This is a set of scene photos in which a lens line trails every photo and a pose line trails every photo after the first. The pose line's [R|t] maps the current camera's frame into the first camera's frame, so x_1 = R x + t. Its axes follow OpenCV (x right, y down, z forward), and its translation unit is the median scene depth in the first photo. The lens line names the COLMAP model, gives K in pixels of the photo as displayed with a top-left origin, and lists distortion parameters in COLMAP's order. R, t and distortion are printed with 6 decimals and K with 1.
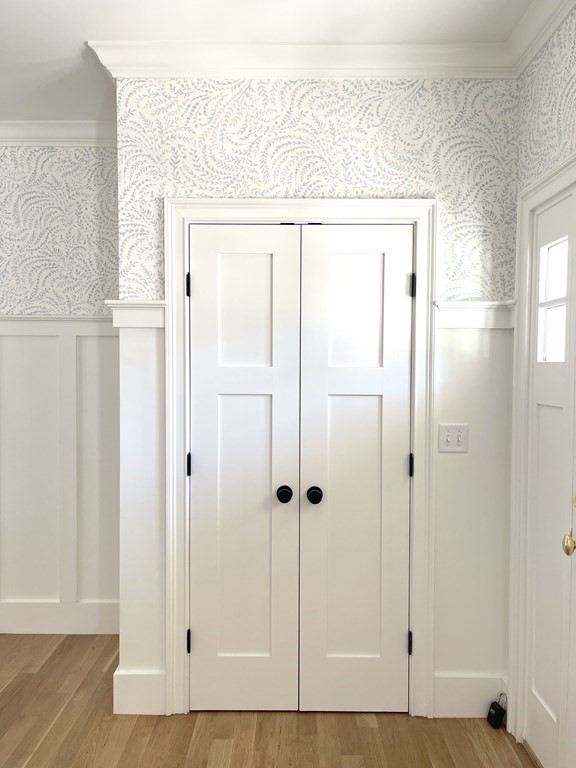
lens RADIAL K [[576.1, 0, 288.0], [0, 576.1, 384.0], [0, 0, 1]] dist [0.073206, -0.090180]
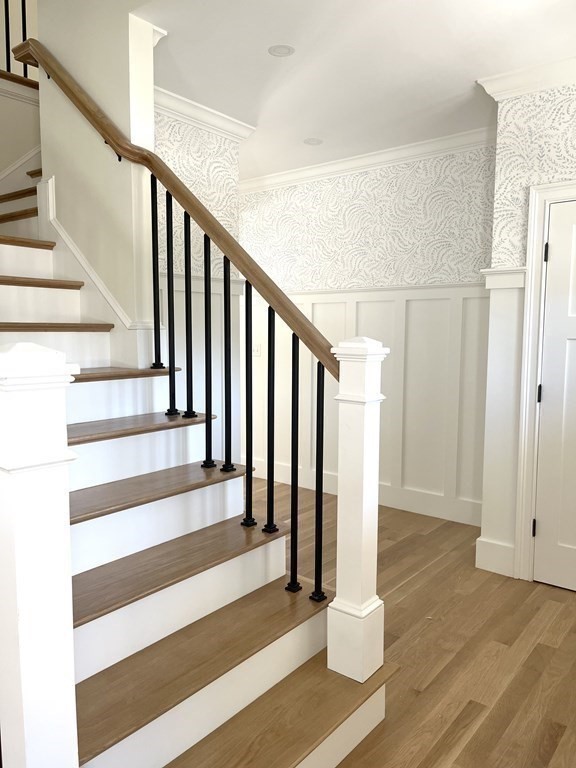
lens RADIAL K [[576.1, 0, 288.0], [0, 576.1, 384.0], [0, 0, 1]] dist [0.073206, -0.090180]
pose [[0.785983, 0.057235, -0.615593, 0.186540], [-0.022517, 0.997695, 0.064012, 0.047215], [0.617838, -0.036452, 0.785460, -0.365697]]
